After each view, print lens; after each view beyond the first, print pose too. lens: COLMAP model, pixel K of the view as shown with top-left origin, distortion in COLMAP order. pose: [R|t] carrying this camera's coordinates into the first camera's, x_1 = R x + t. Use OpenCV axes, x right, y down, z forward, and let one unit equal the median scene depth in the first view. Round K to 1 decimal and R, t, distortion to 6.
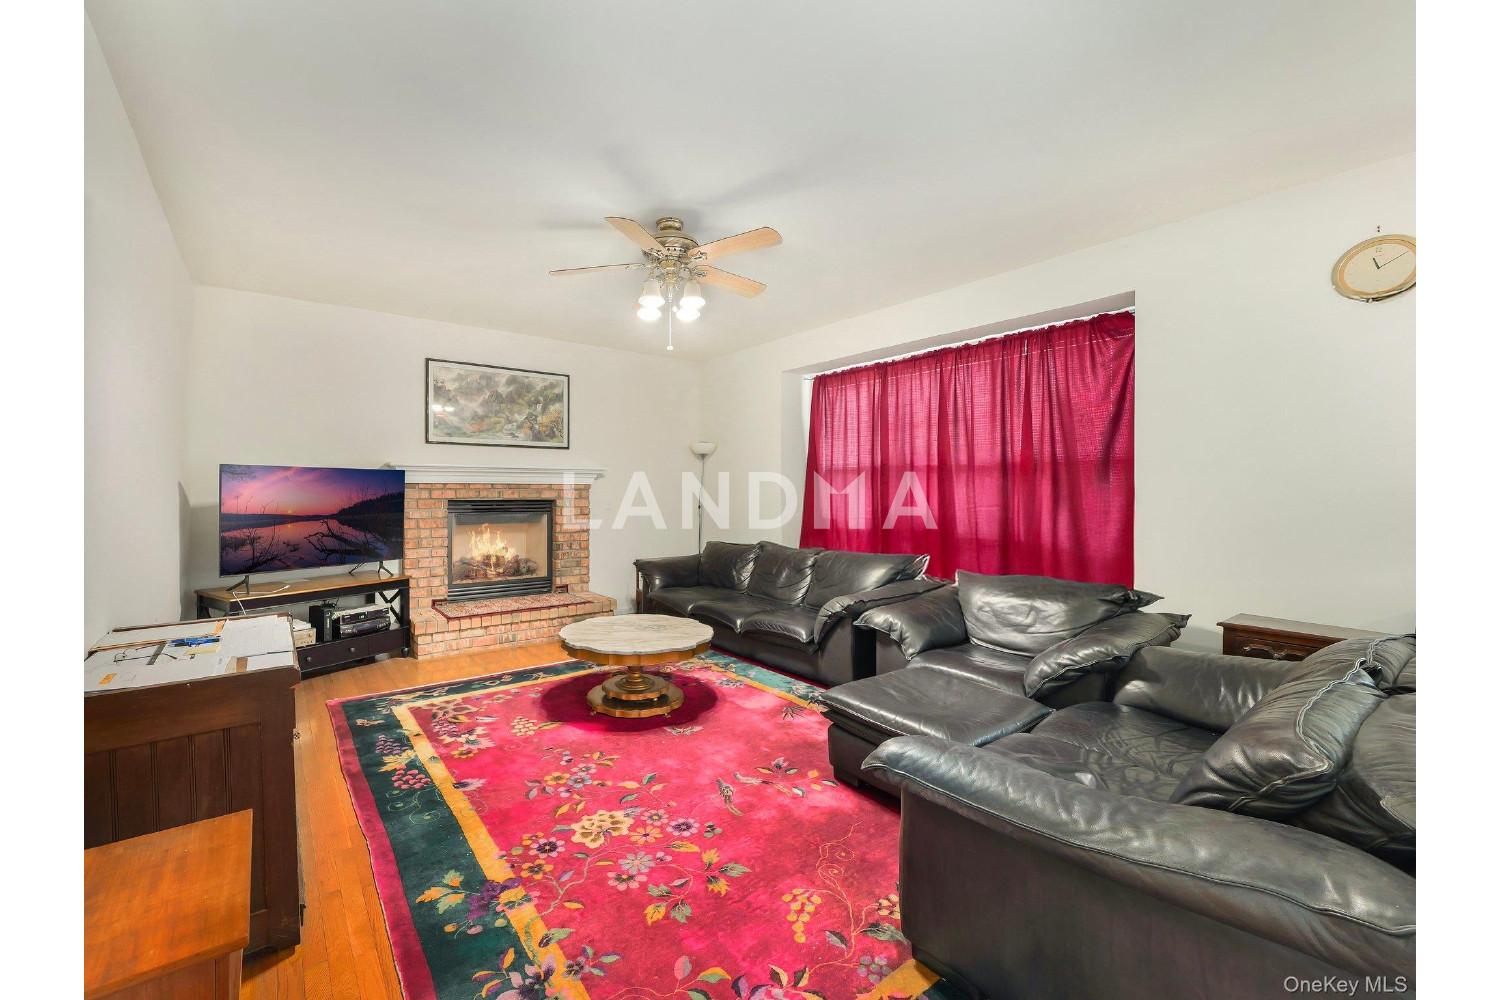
lens RADIAL K [[615.9, 0, 743.9], [0, 615.9, 494.4], [0, 0, 1]] dist [-0.001563, -0.000072]
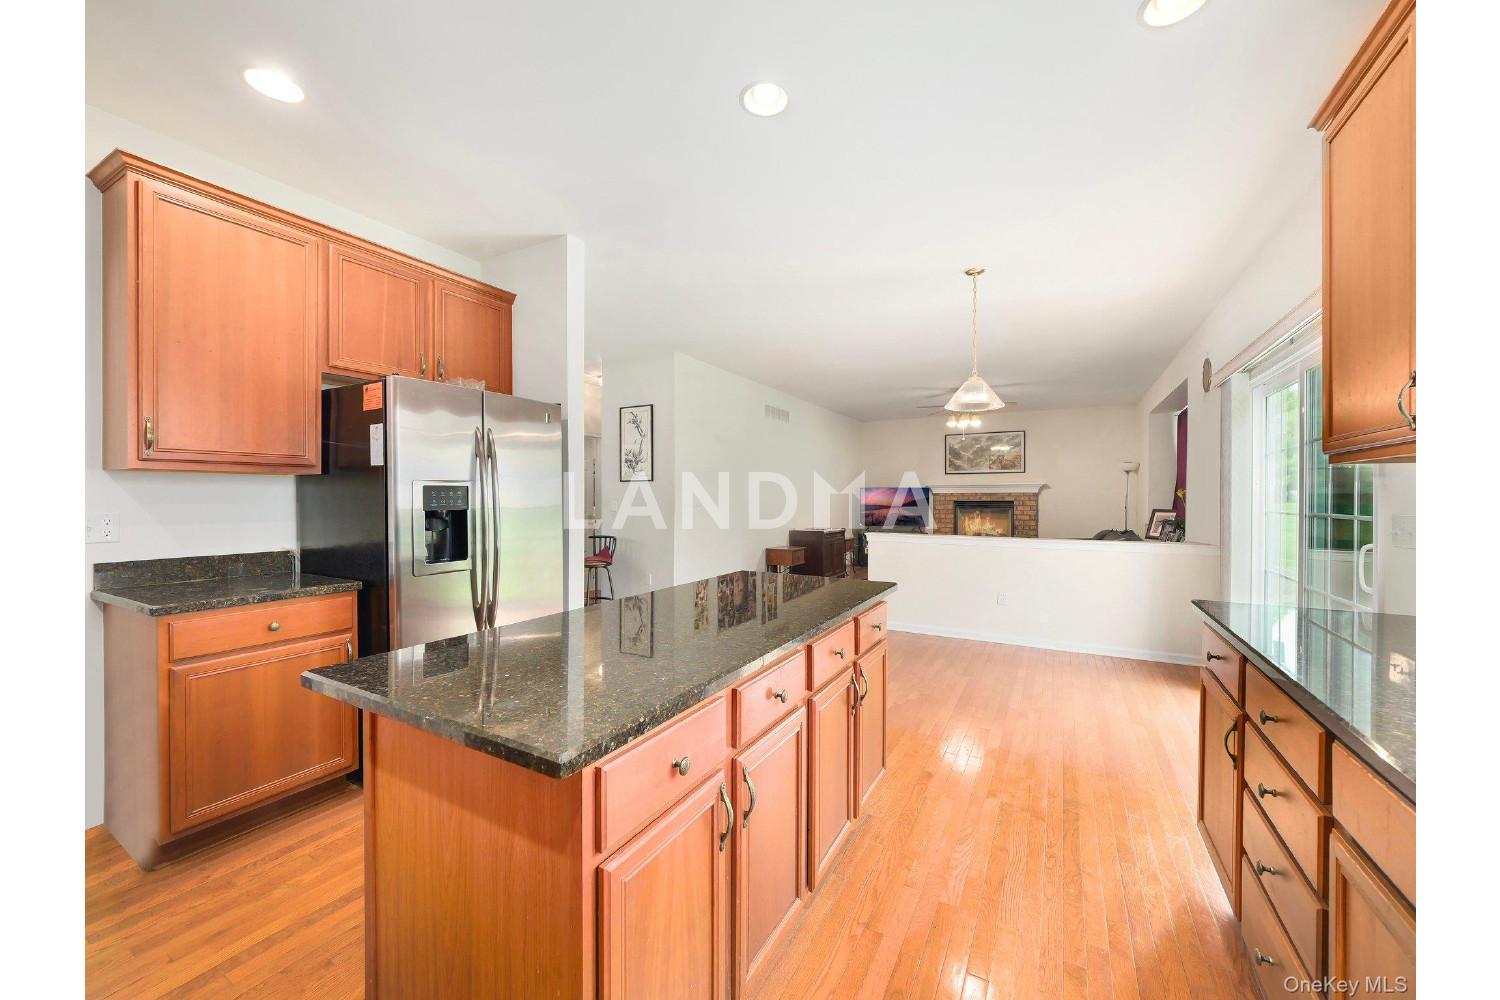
lens RADIAL K [[556.5, 0, 749.2], [0, 556.5, 498.6], [0, 0, 1]] dist [-0.008997, 0.000779]
pose [[0.376716, 0.005800, -0.926310, 1.366330], [-0.004011, 0.999981, 0.004630, -0.006309], [0.926320, 0.001971, 0.376733, -0.495944]]
